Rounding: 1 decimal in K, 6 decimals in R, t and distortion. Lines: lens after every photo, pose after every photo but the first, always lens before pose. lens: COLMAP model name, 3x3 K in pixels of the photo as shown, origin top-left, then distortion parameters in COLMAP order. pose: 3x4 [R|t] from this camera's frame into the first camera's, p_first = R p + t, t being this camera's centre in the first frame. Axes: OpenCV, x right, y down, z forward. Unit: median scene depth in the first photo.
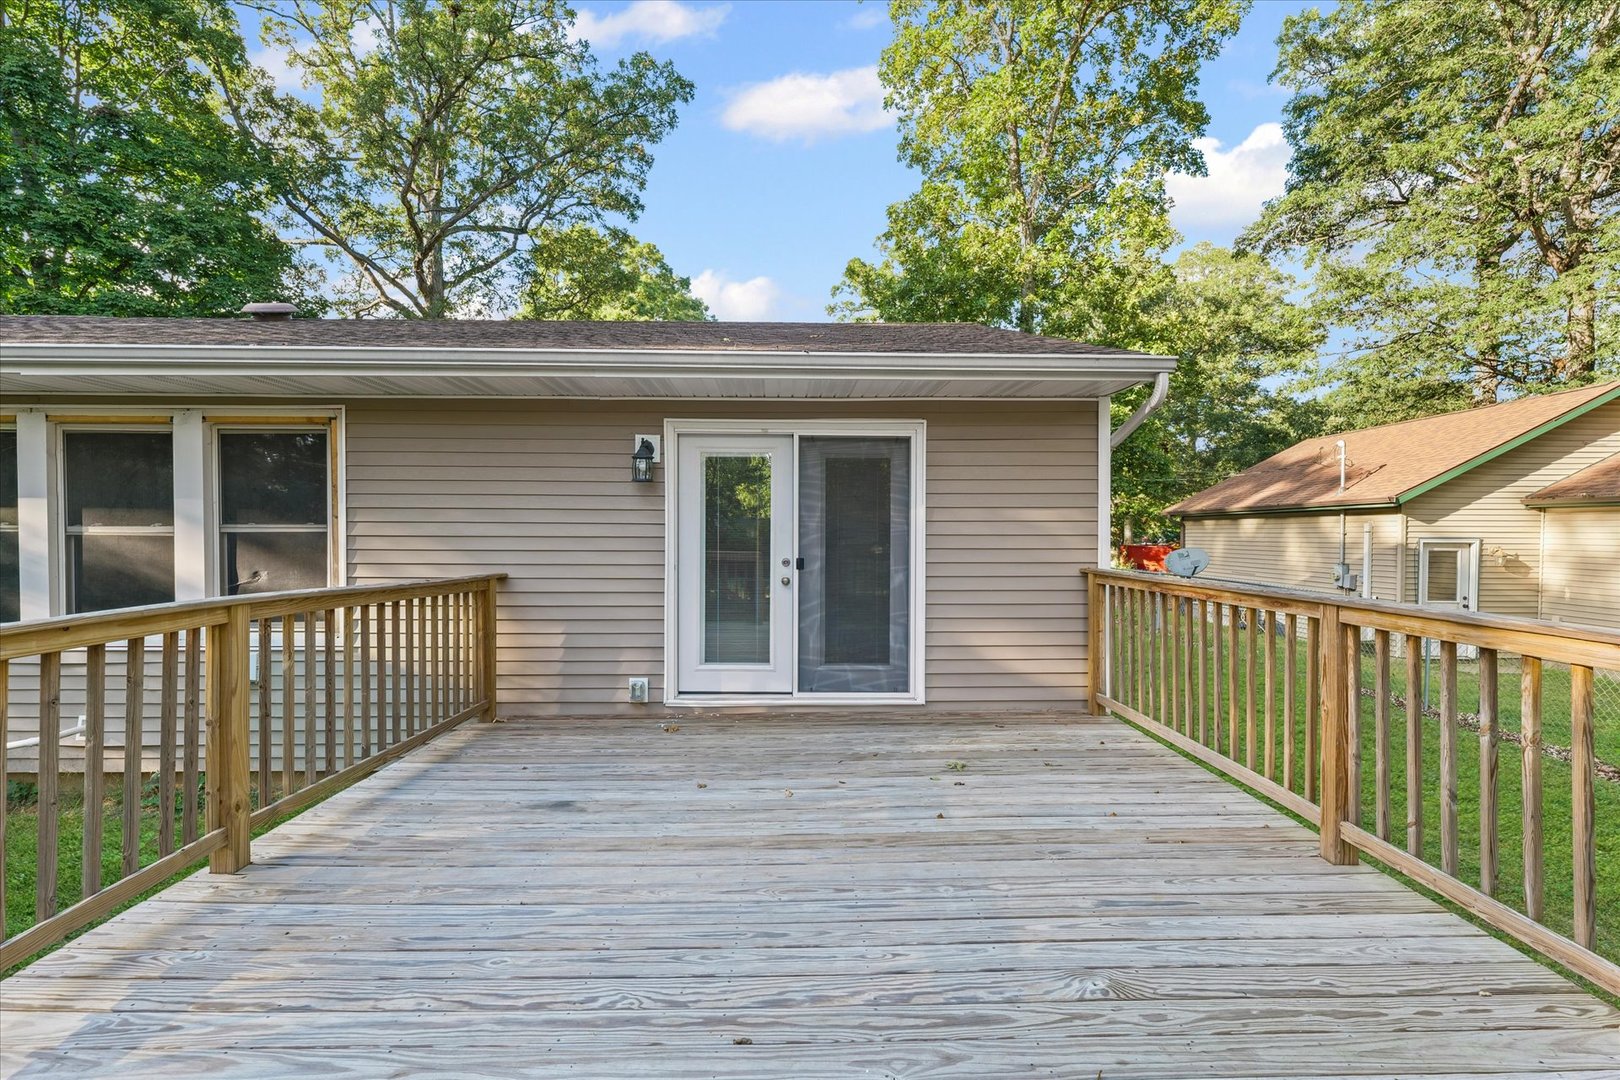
lens RADIAL K [[731.7, 0, 817.2], [0, 731.7, 547.4], [0, 0, 1]] dist [-0.000111, 0.000799]
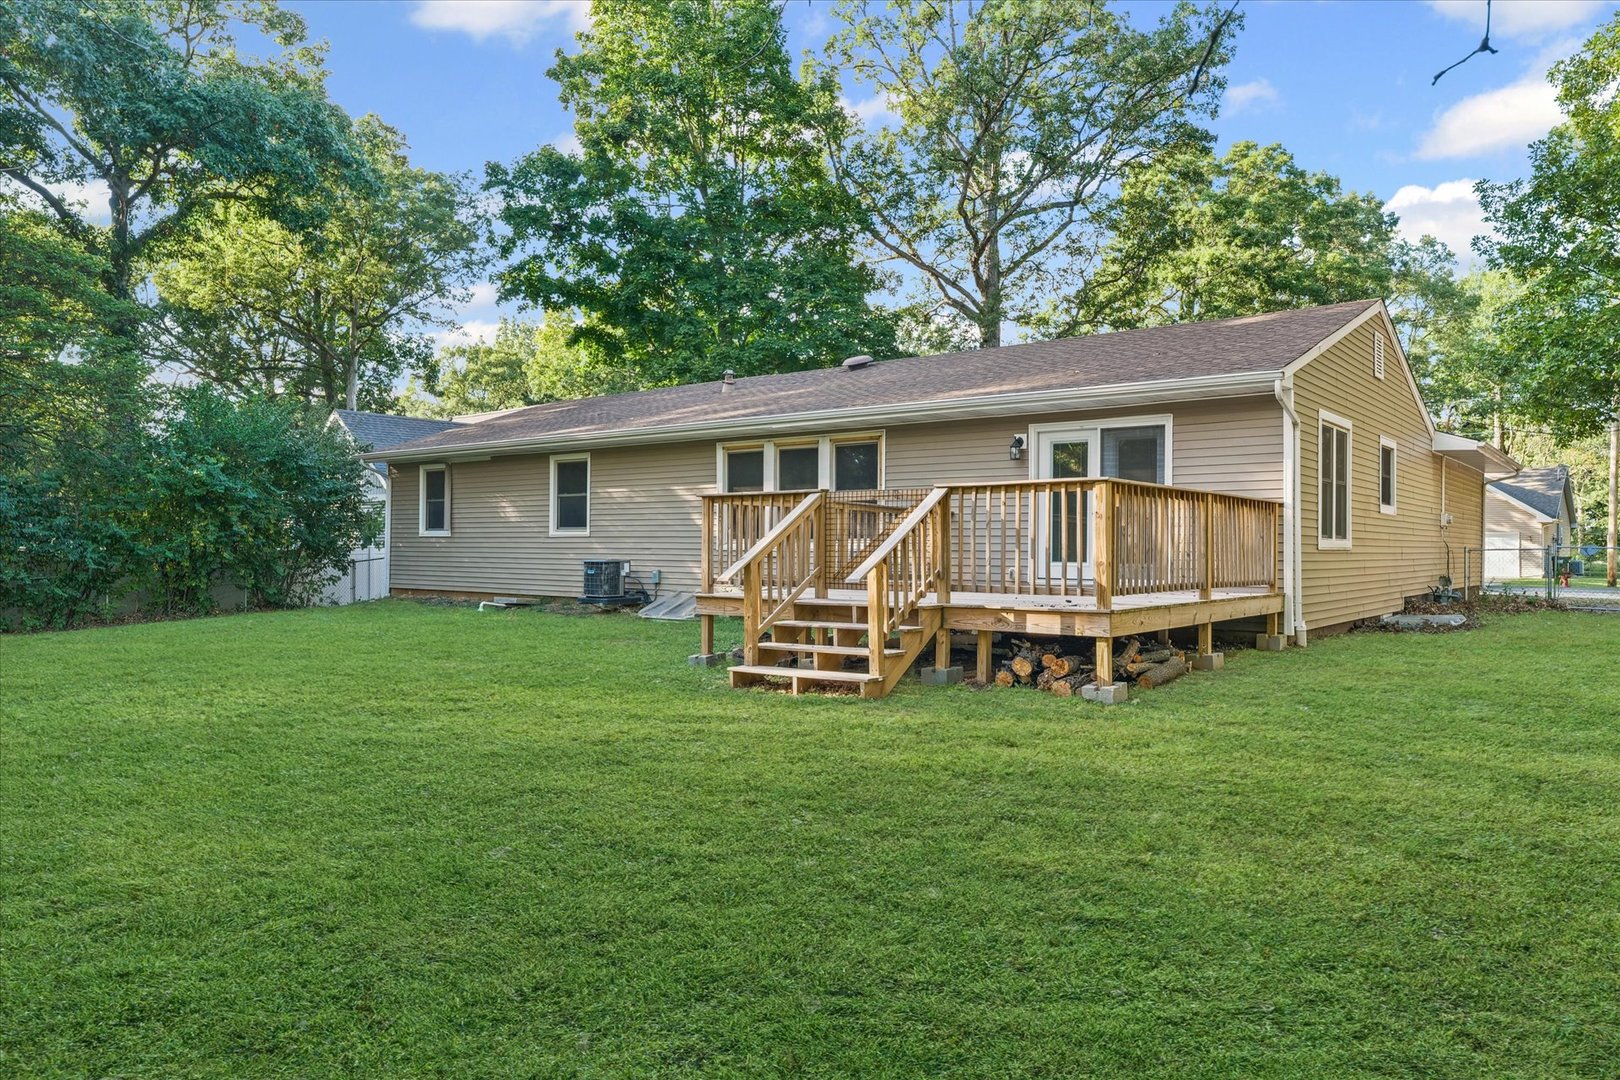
lens RADIAL K [[1110.9, 0, 781.0], [0, 1110.9, 546.1], [0, 0, 1]] dist [0.003323, 0.001197]
pose [[0.758862, 0.000625, -0.651252, 0.283072], [-0.016784, 0.999686, -0.018598, 0.047459], [0.651036, 0.025043, 0.758634, -0.375783]]
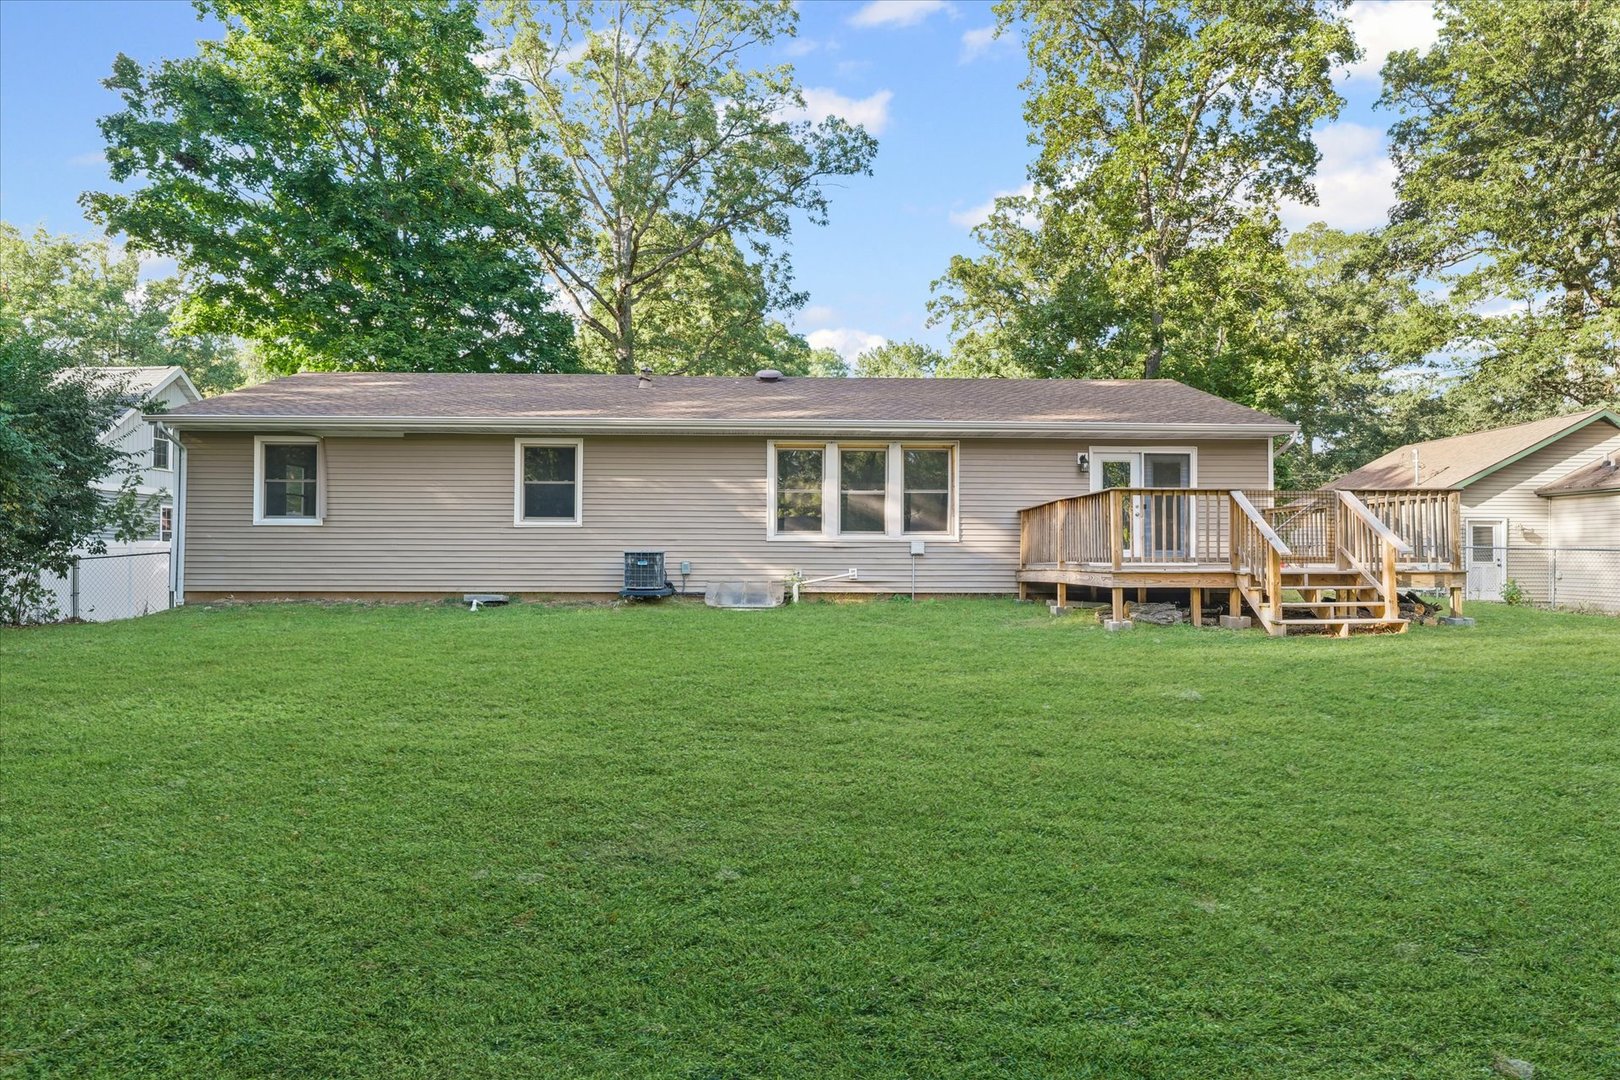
lens RADIAL K [[1014.2, 0, 804.4], [0, 1014.2, 544.2], [0, 0, 1]] dist [0.001796, 0.000197]
pose [[0.999944, 0.001099, 0.010555, -0.297724], [-0.000707, 0.999315, -0.037013, 0.068377], [-0.010588, 0.037004, 0.999259, -0.584586]]
